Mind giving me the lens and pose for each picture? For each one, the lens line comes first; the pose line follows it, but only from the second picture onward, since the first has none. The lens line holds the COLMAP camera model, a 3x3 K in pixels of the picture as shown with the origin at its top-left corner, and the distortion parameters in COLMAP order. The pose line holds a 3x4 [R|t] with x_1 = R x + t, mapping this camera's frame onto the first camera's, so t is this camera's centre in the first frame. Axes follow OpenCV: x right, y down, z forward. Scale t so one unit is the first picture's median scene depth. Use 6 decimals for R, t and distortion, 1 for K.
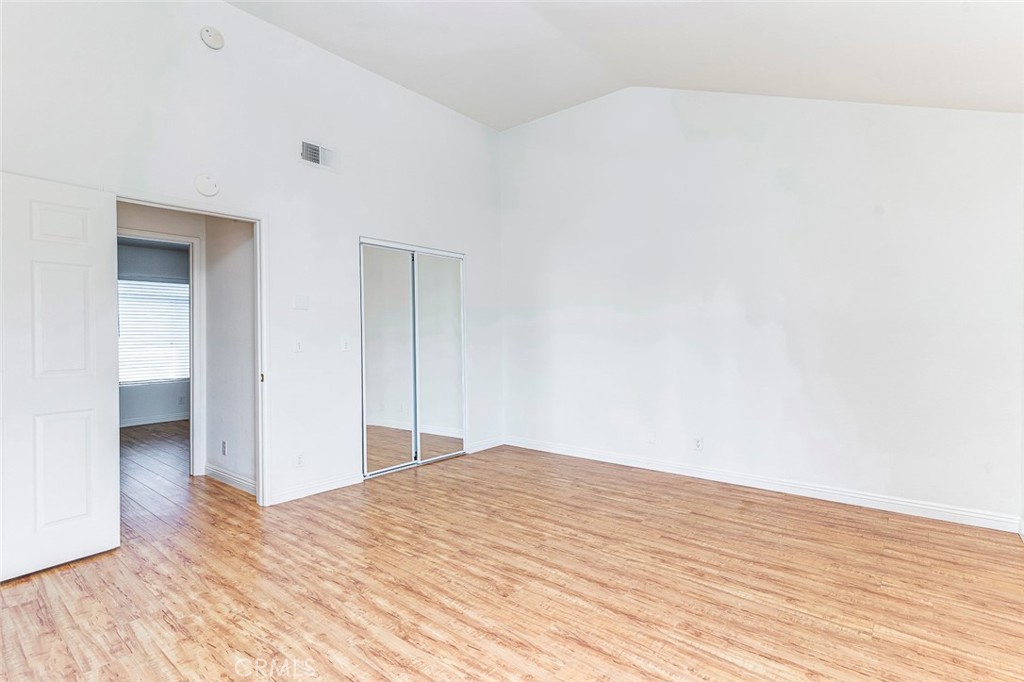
lens RADIAL K [[505.3, 0, 513.8], [0, 505.3, 340.7], [0, 0, 1]] dist [0.015414, -0.000515]
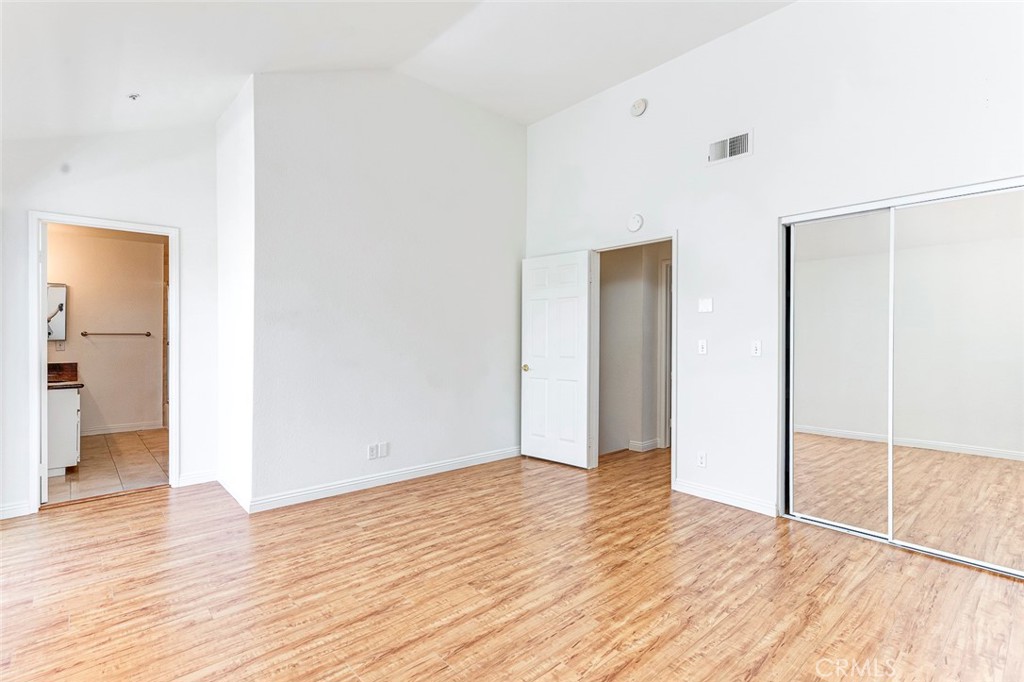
lens RADIAL K [[505.3, 0, 519.8], [0, 505.3, 341.2], [0, 0, 1]] dist [0.015414, -0.000515]
pose [[-0.163560, 0.013092, -0.986447, 0.842043], [-0.009313, 0.999847, 0.014814, -0.020934], [0.986489, 0.011610, -0.163413, 1.055450]]
